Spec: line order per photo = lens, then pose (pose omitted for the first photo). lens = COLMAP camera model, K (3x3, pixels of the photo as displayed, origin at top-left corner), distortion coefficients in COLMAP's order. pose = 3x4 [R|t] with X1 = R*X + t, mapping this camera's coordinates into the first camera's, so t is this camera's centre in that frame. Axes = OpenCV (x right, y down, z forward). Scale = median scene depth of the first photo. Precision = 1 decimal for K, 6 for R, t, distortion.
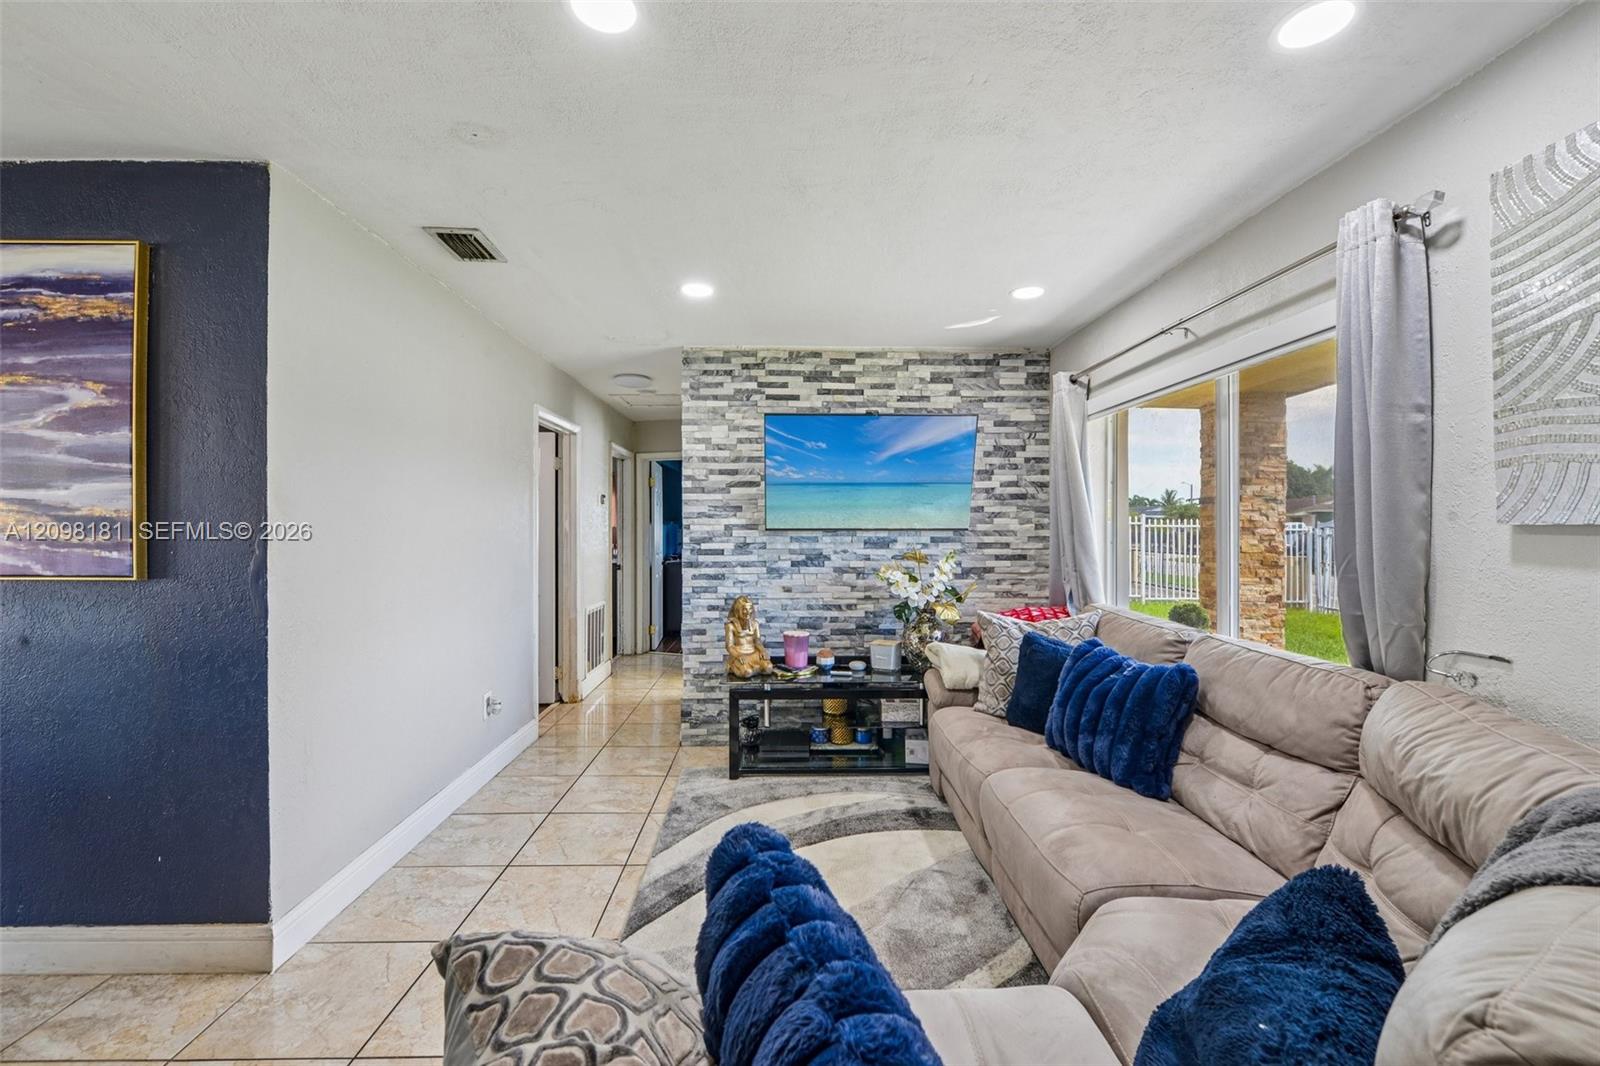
lens RADIAL K [[636.0, 0, 804.3], [0, 636.0, 525.3], [0, 0, 1]] dist [-0.013357, -0.000593]
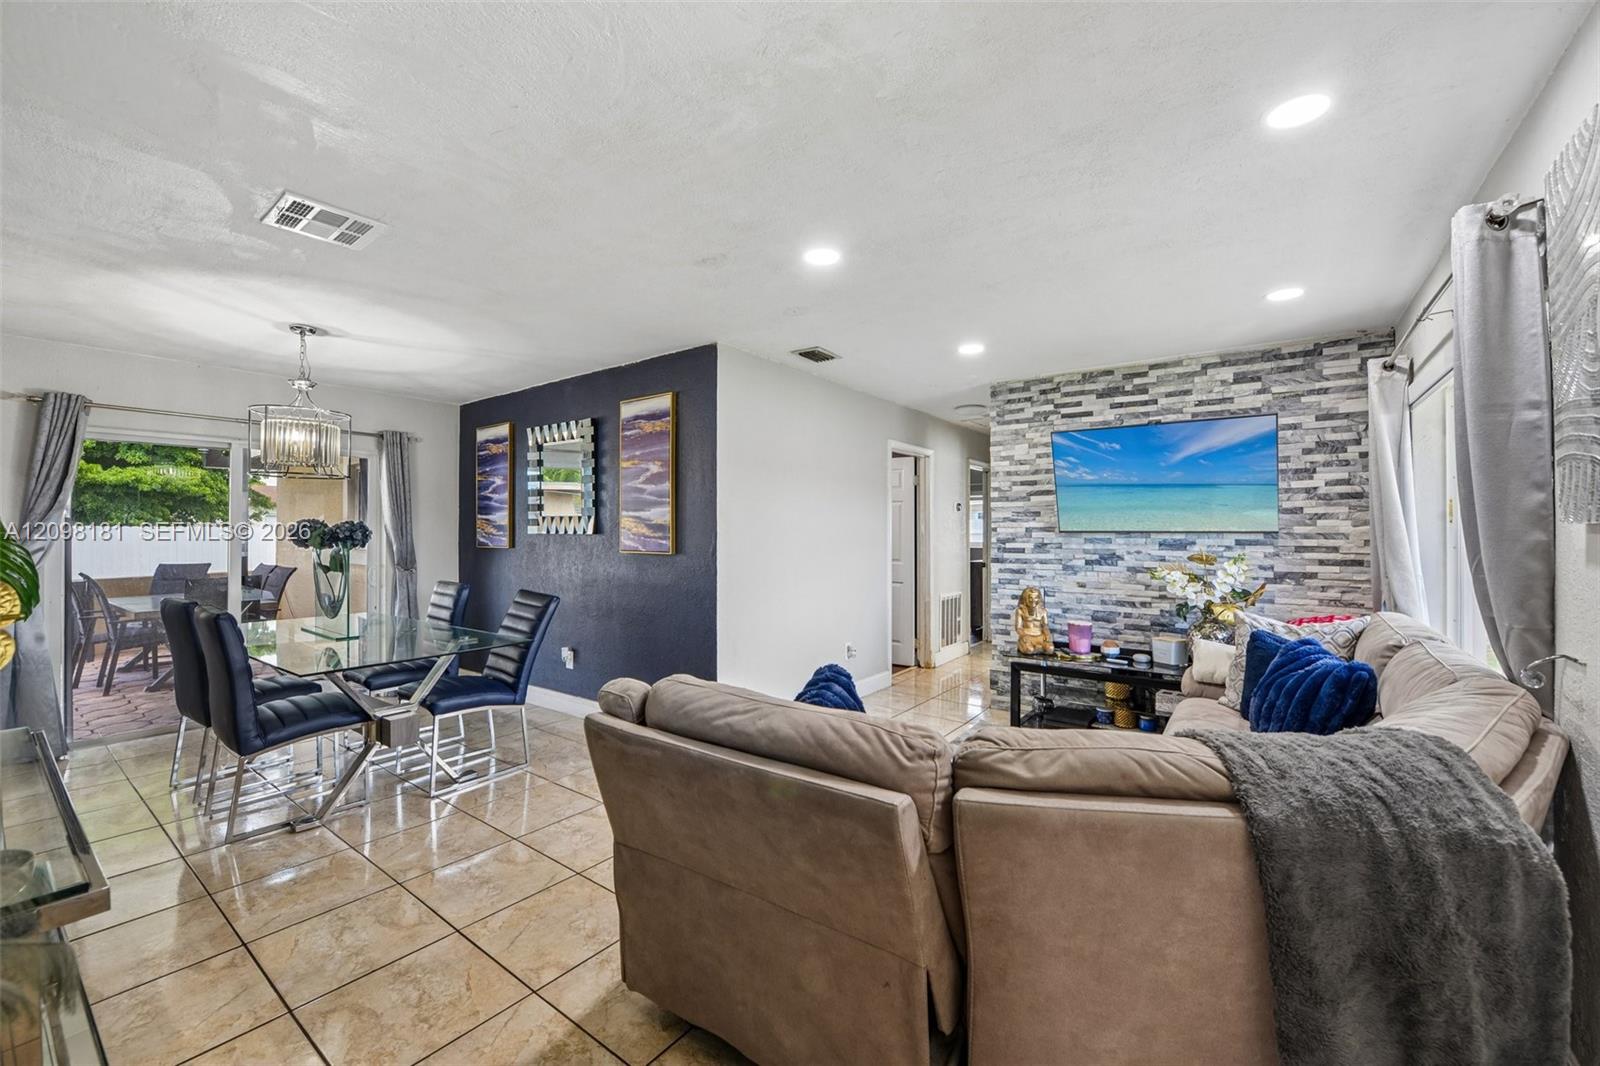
lens RADIAL K [[636.0, 0, 803.1], [0, 636.0, 525.9], [0, 0, 1]] dist [-0.013357, -0.000593]
pose [[0.785065, -0.003629, -0.619403, 0.282190], [0.000372, 0.999985, -0.005387, 0.002230], [0.619414, 0.003999, 0.785054, -0.187964]]
